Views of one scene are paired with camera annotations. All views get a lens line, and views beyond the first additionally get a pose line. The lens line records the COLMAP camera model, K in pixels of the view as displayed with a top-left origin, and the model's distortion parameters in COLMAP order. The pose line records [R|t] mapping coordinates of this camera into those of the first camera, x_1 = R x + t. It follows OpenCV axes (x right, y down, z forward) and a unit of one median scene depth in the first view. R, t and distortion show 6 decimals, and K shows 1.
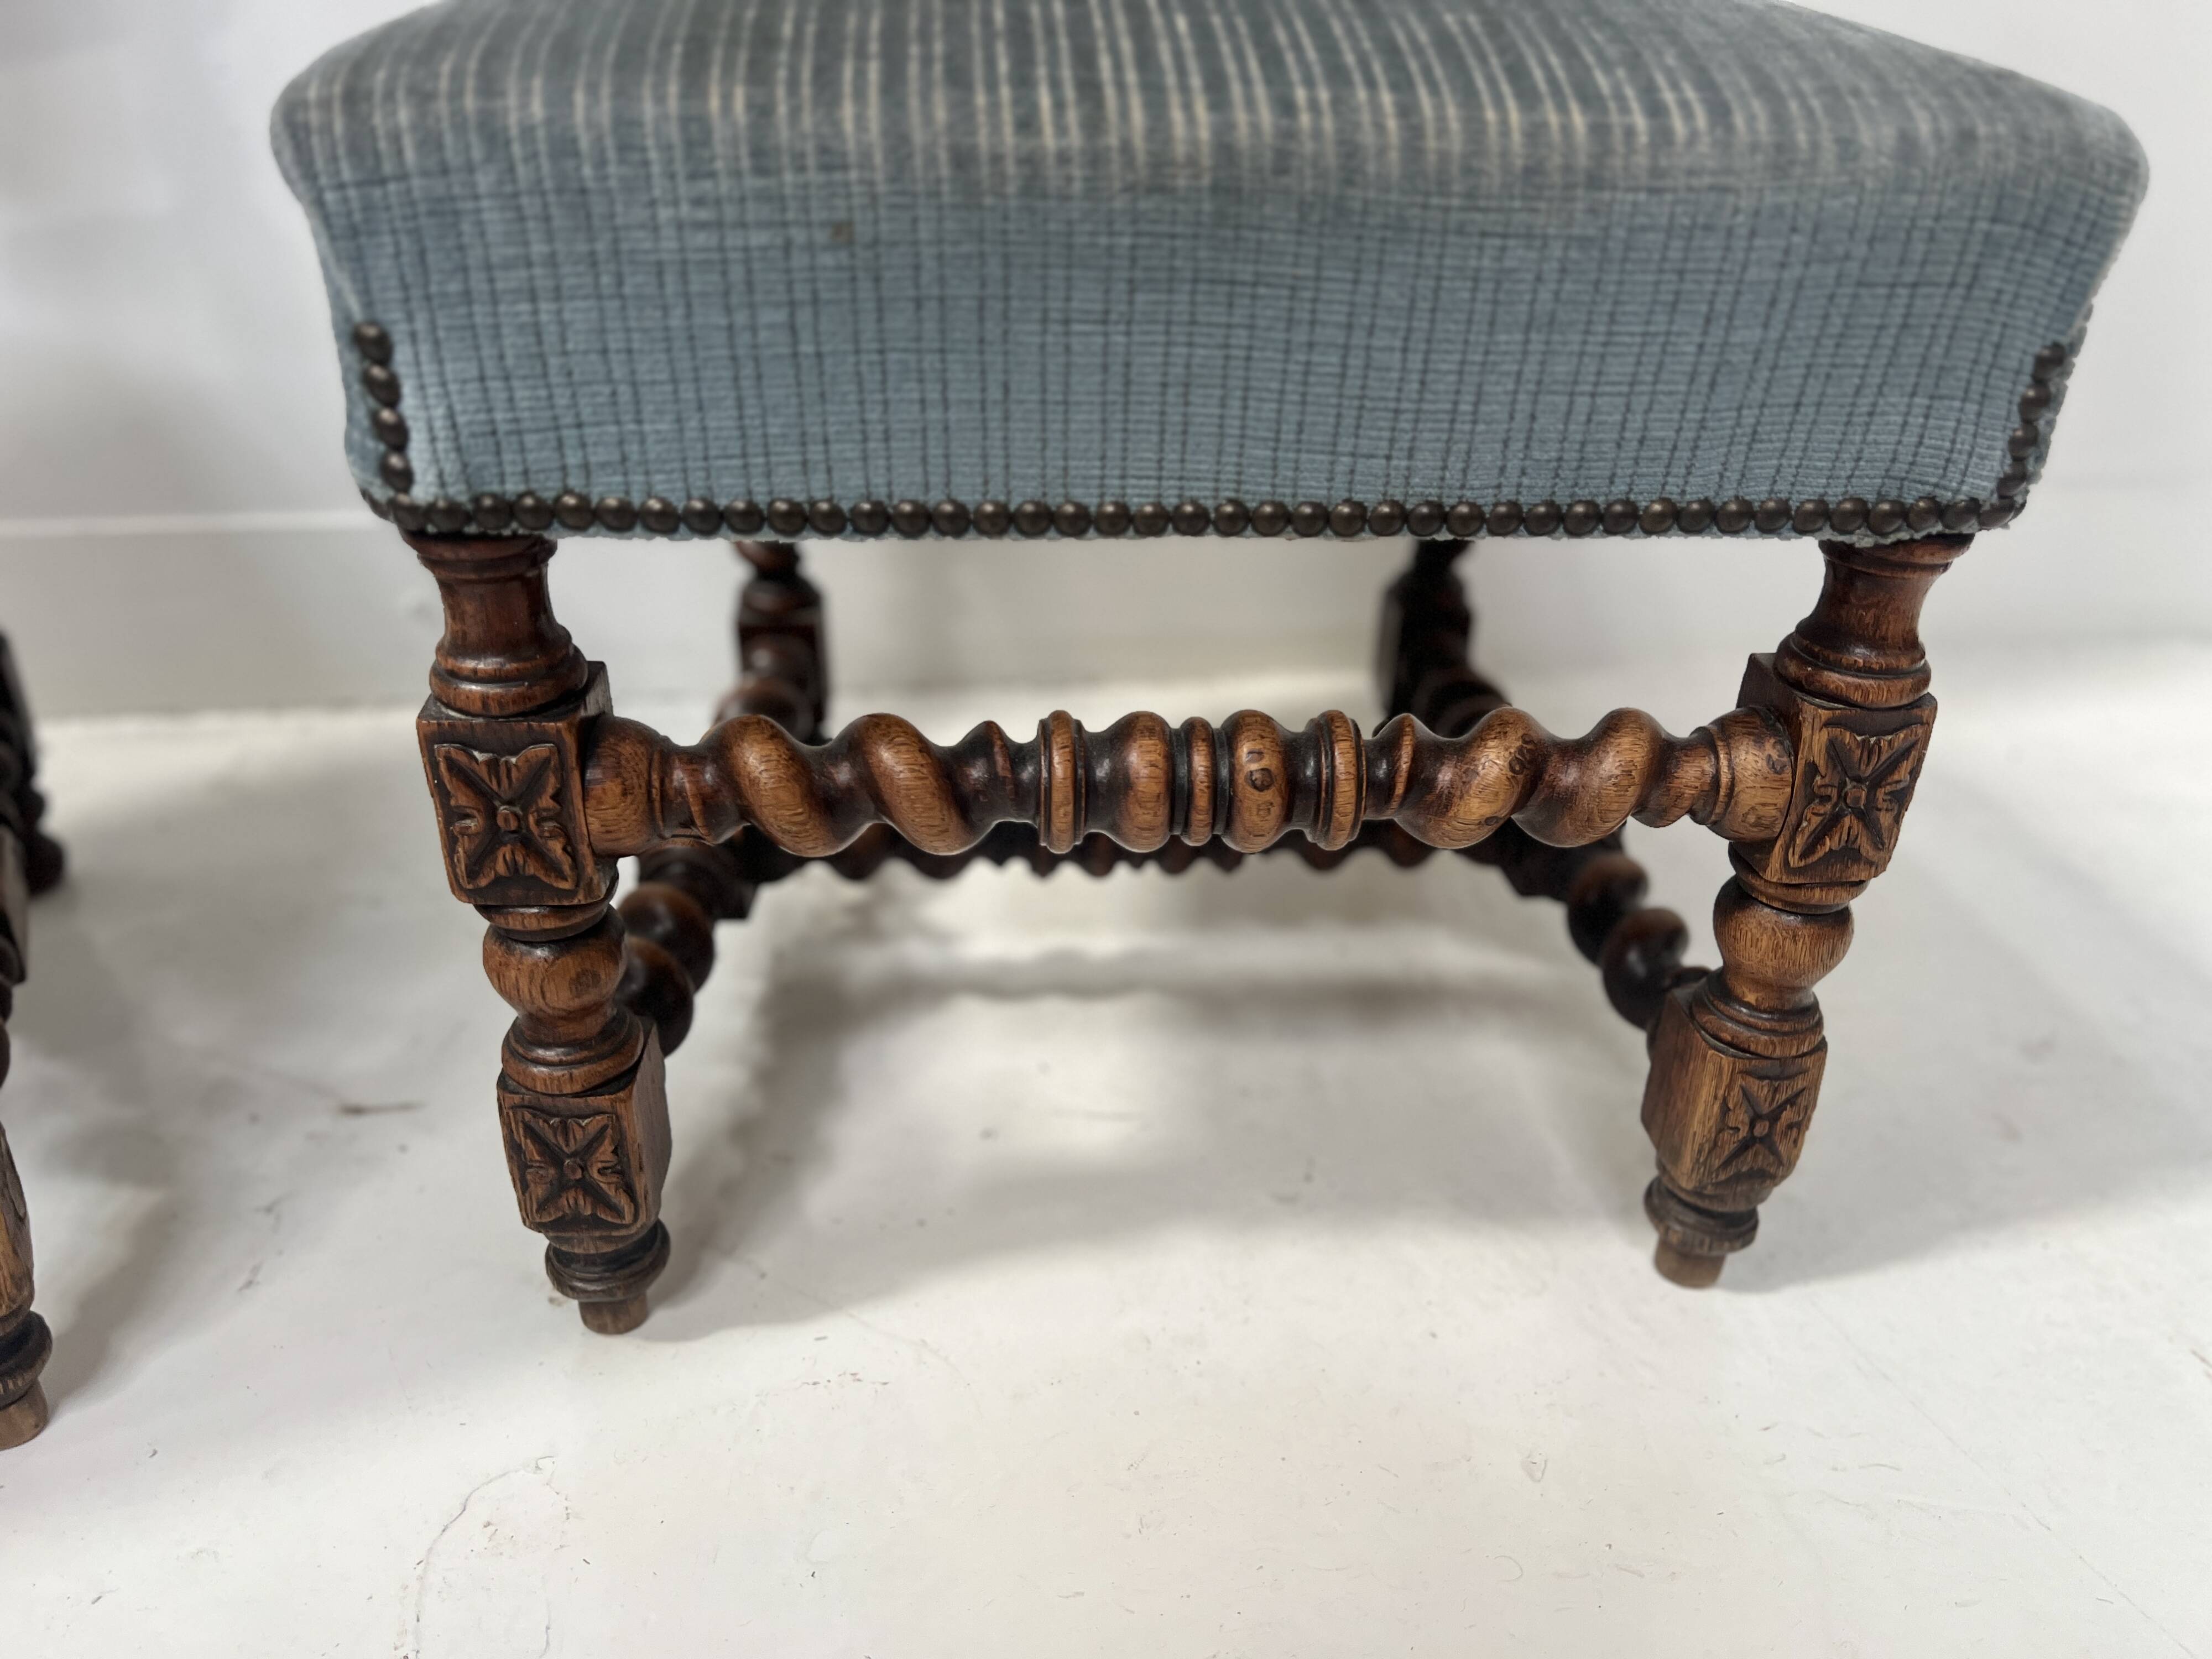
lens RADIAL K [[1667.2, 0, 1124.9], [0, 1667.2, 846.4], [0, 0, 1]] dist [0.050965, -0.056322]
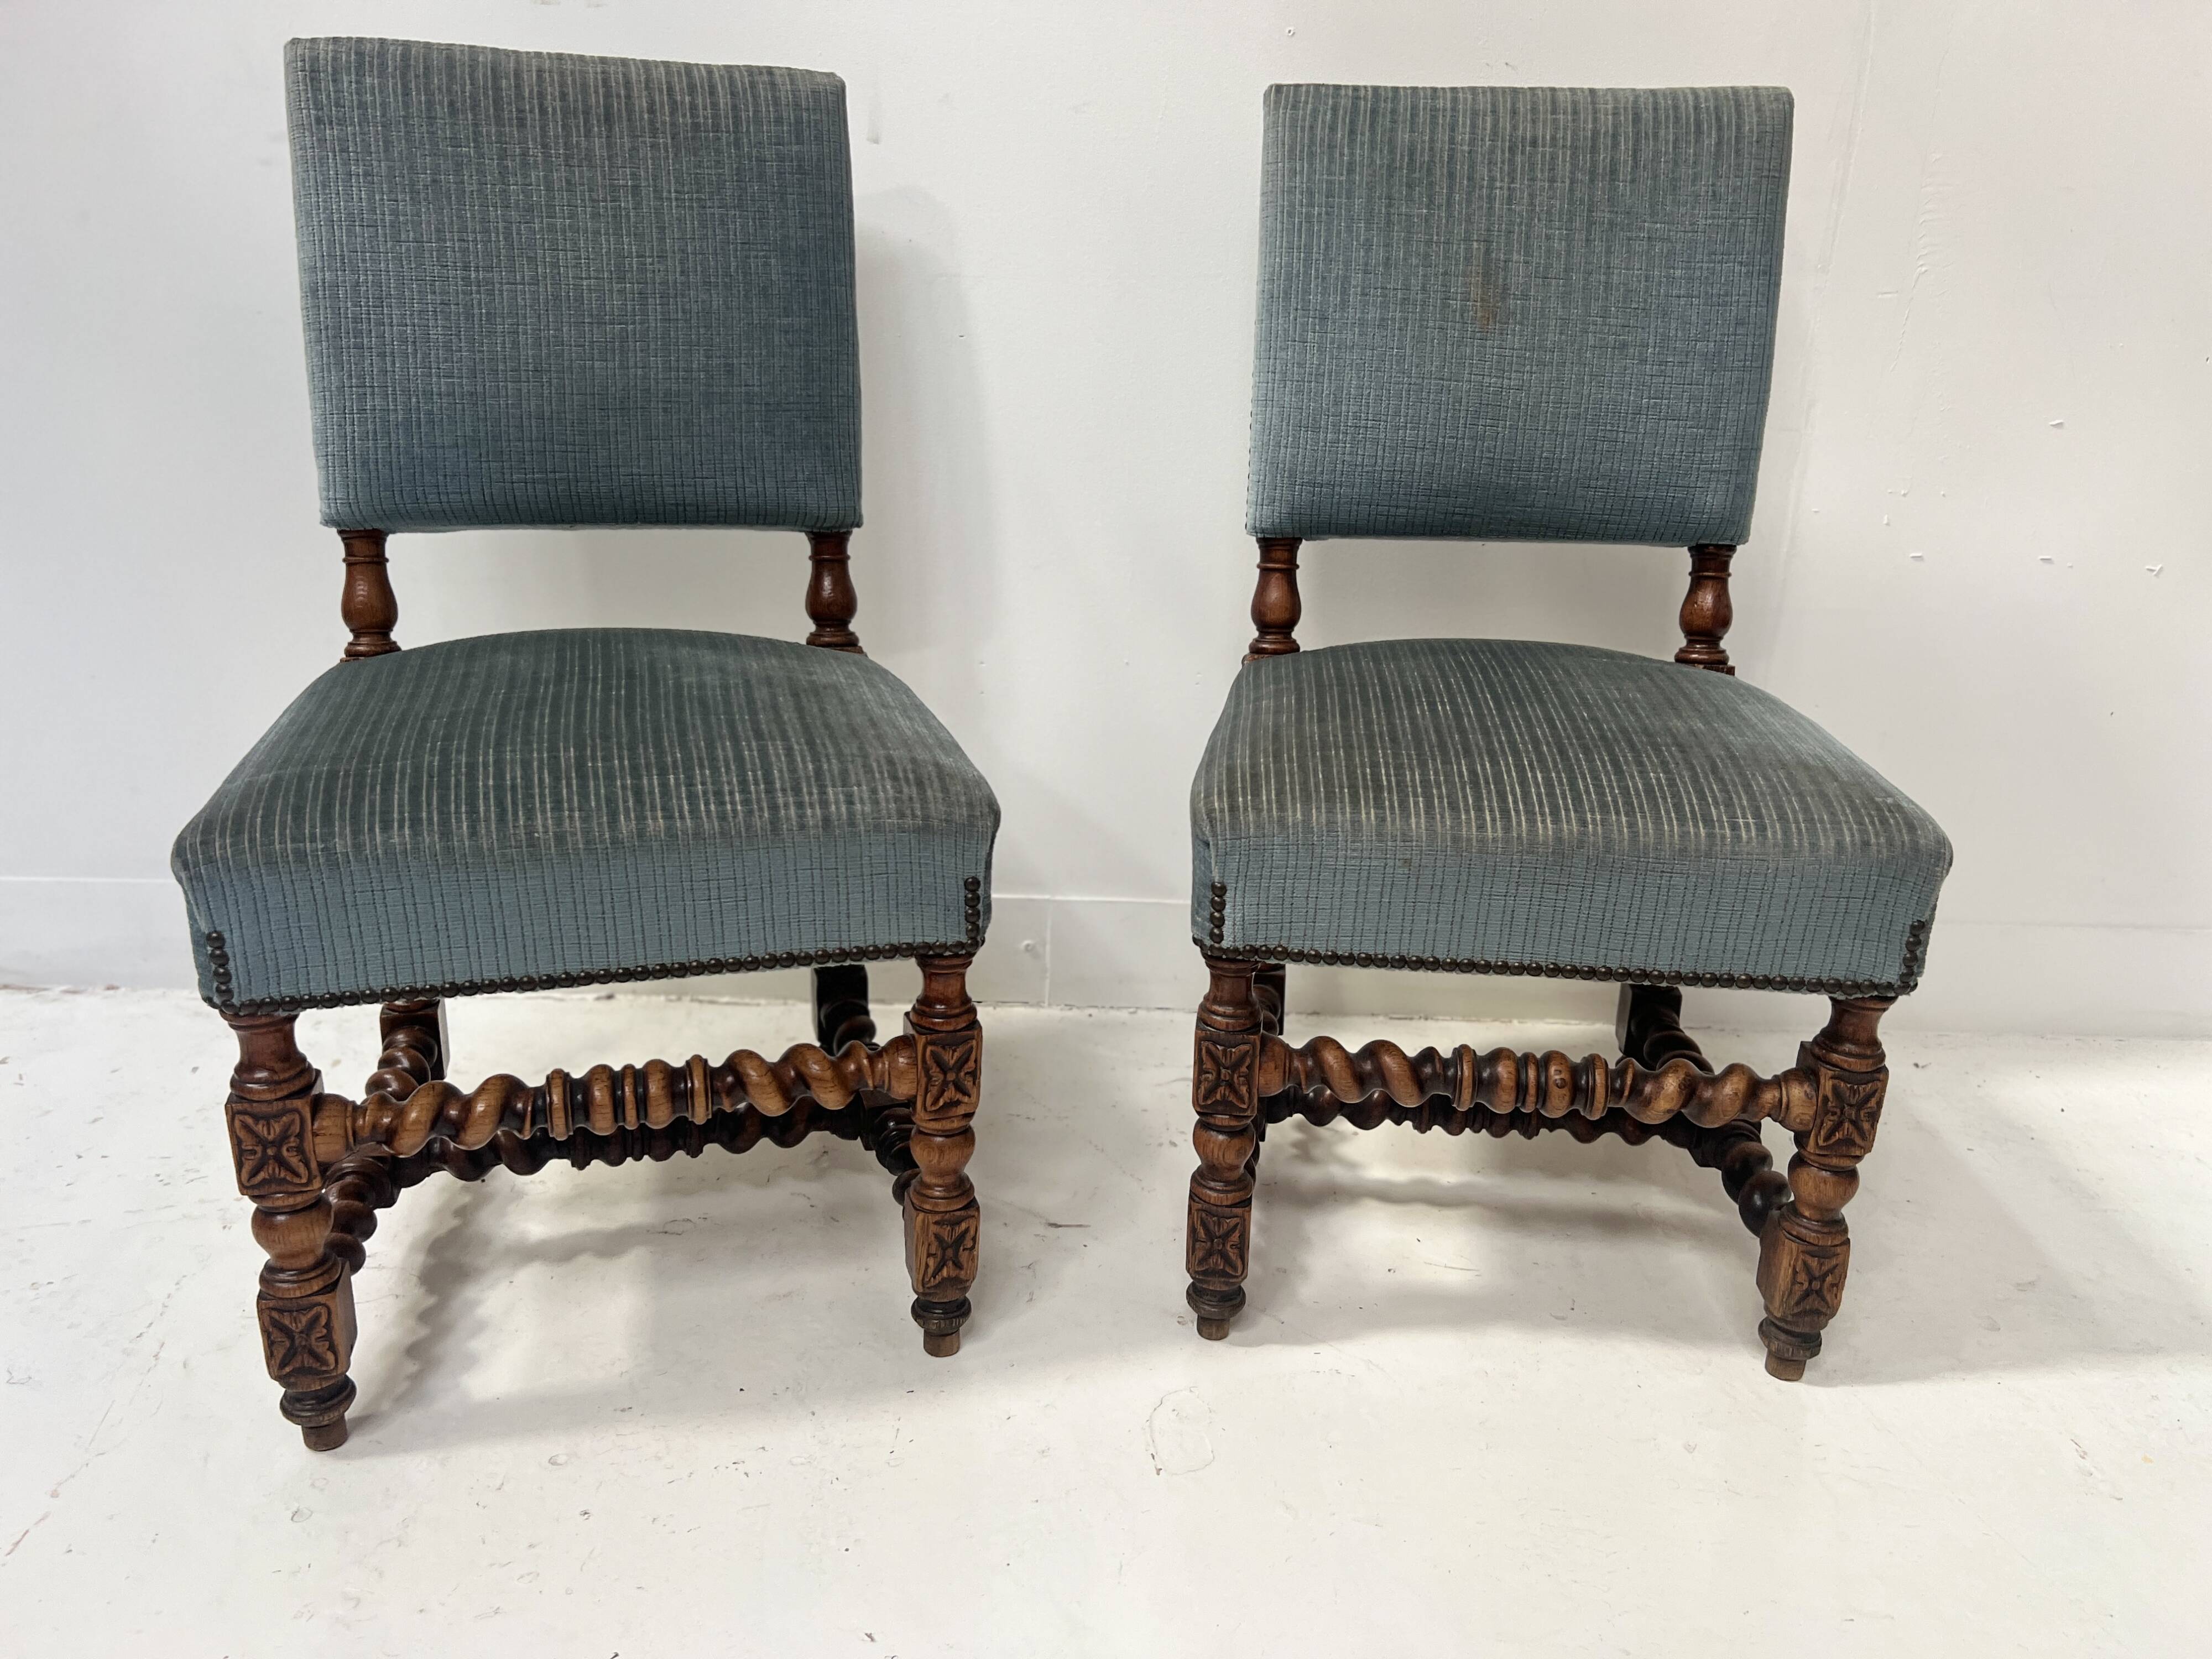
lens RADIAL K [[1667.2, 0, 1110.3], [0, 1667.2, 842.0], [0, 0, 1]] dist [0.050965, -0.056322]
pose [[0.986861, 0.050752, -0.153397, -0.182729], [-0.077128, 0.982208, -0.171226, 0.071596], [0.141977, 0.180807, 0.973217, -1.302703]]
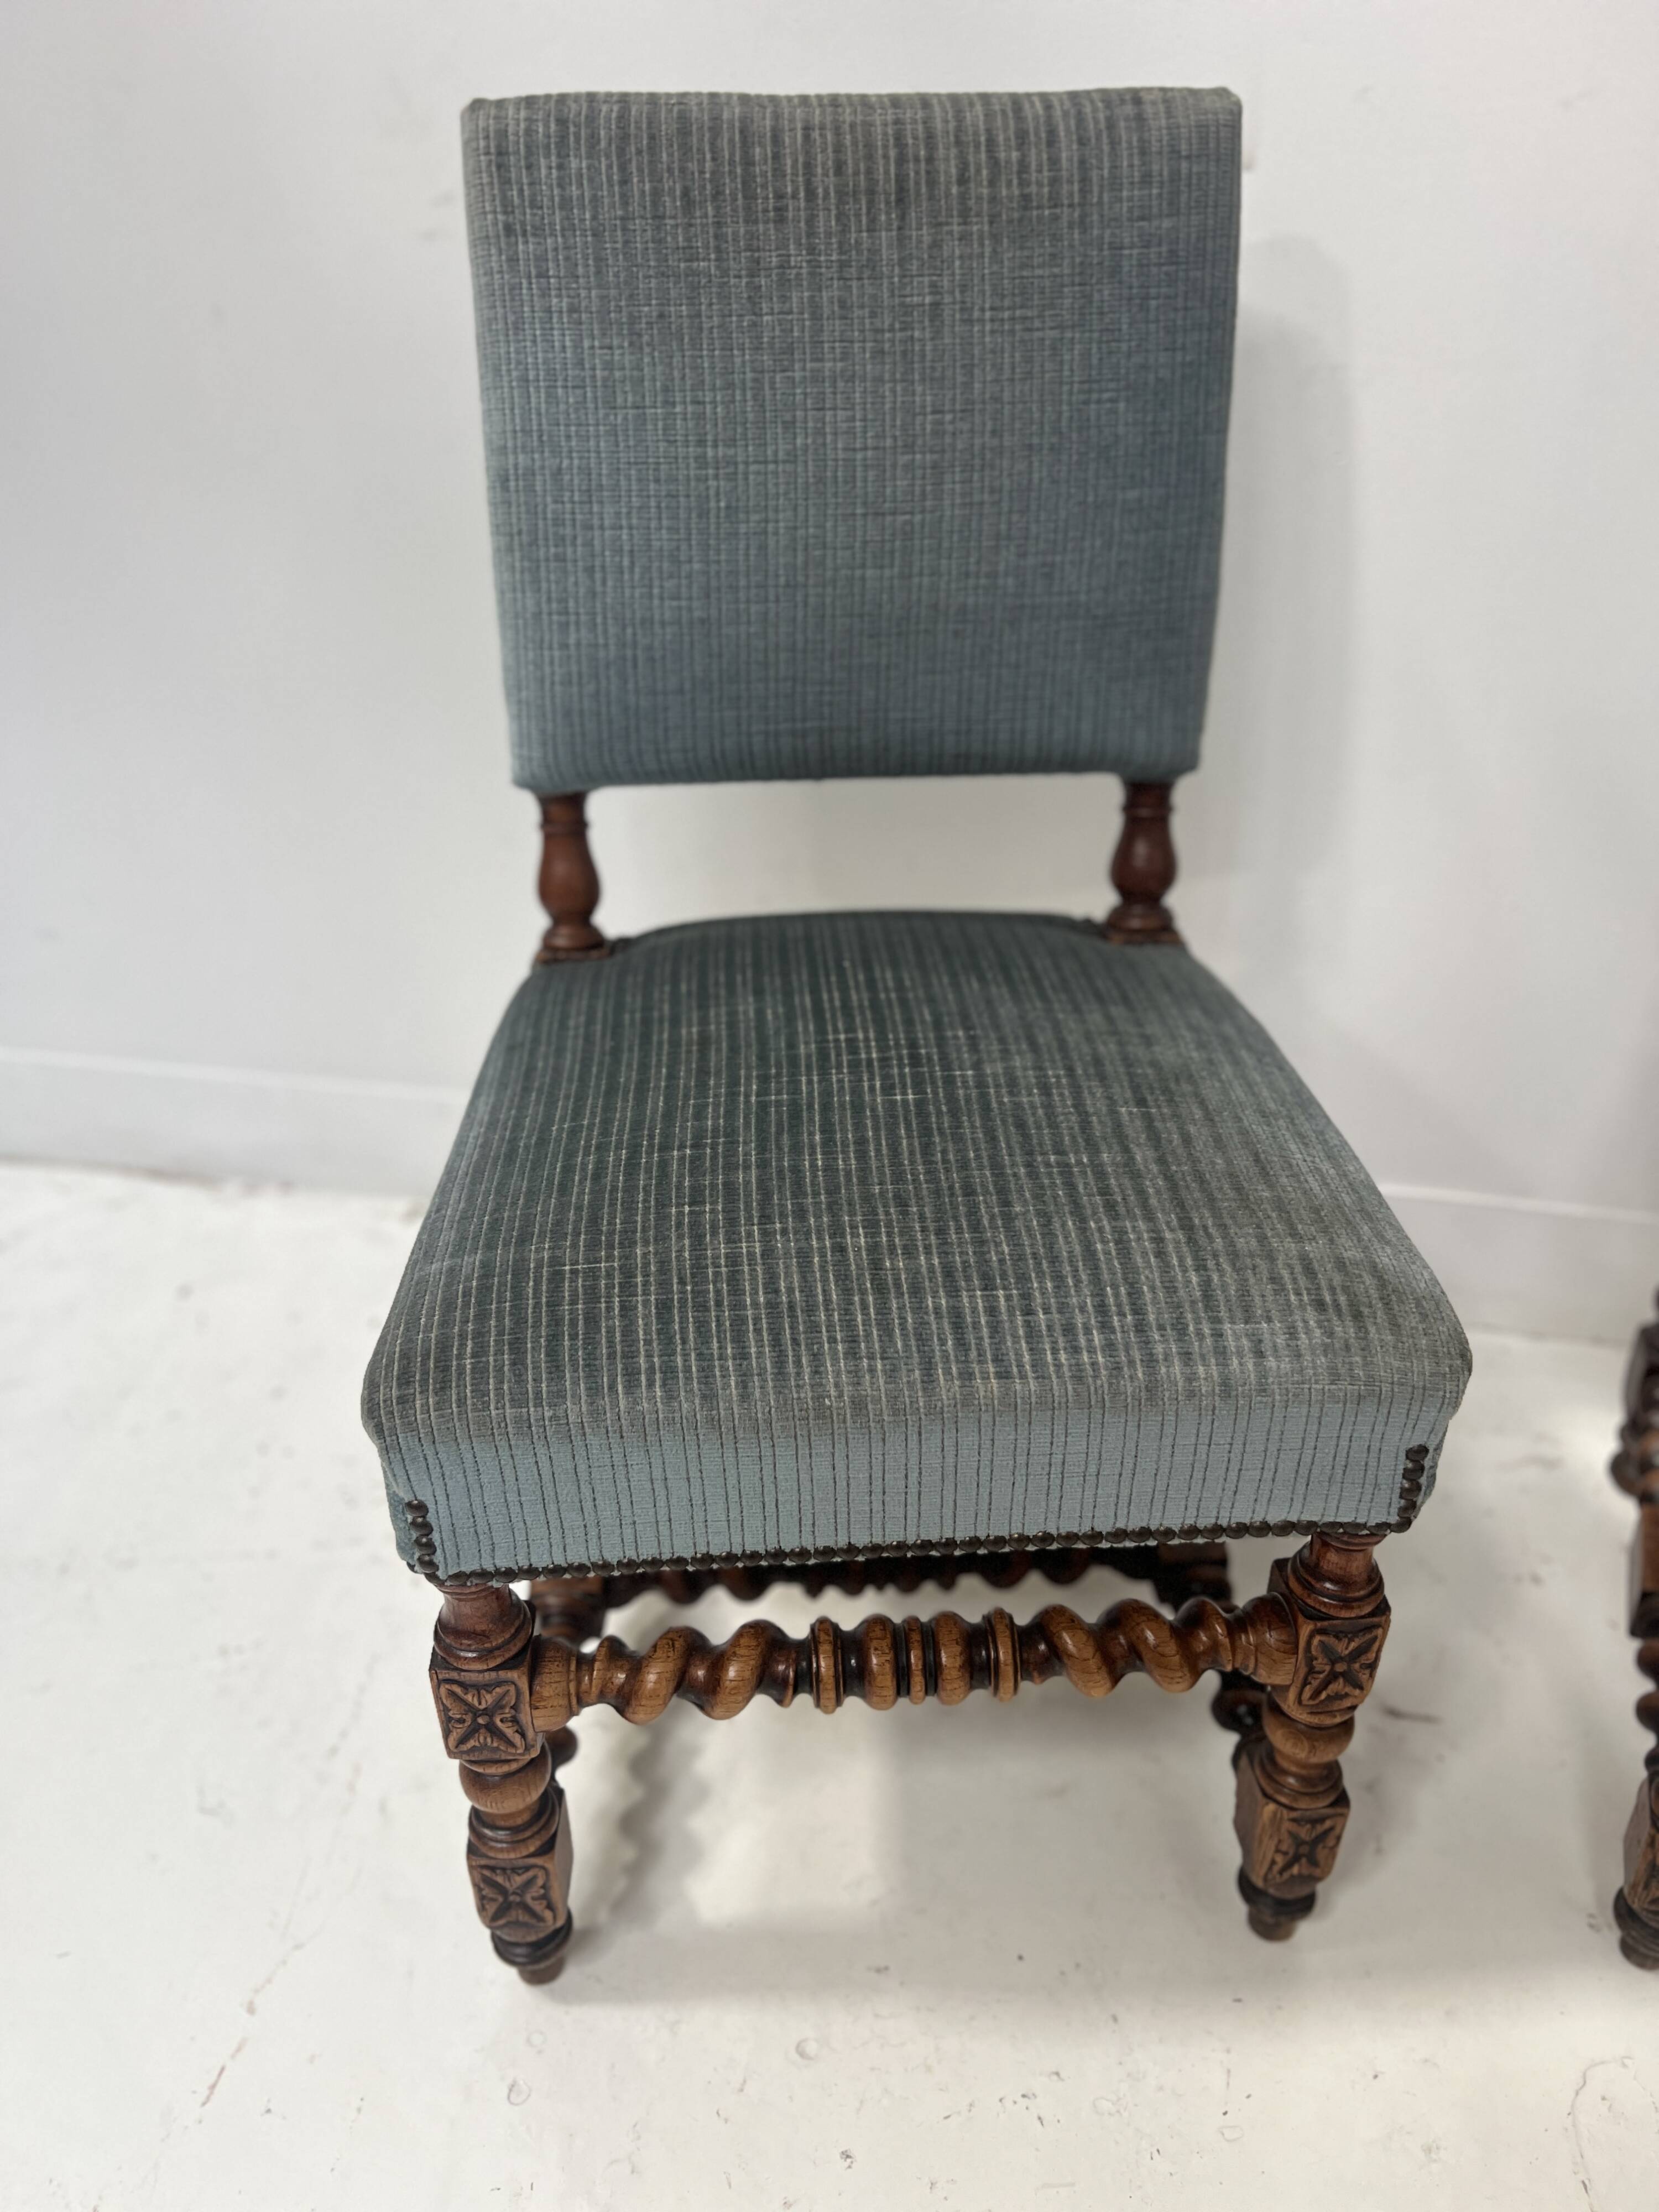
lens RADIAL K [[1667.2, 0, 823.5], [0, 1667.2, 1118.7], [0, 0, 1]] dist [0.050965, -0.056322]
pose [[0.926094, 0.154390, -0.344258, -0.706523], [-0.143179, 0.988000, 0.057921, -0.529889], [0.349069, -0.004350, 0.937087, -0.789493]]
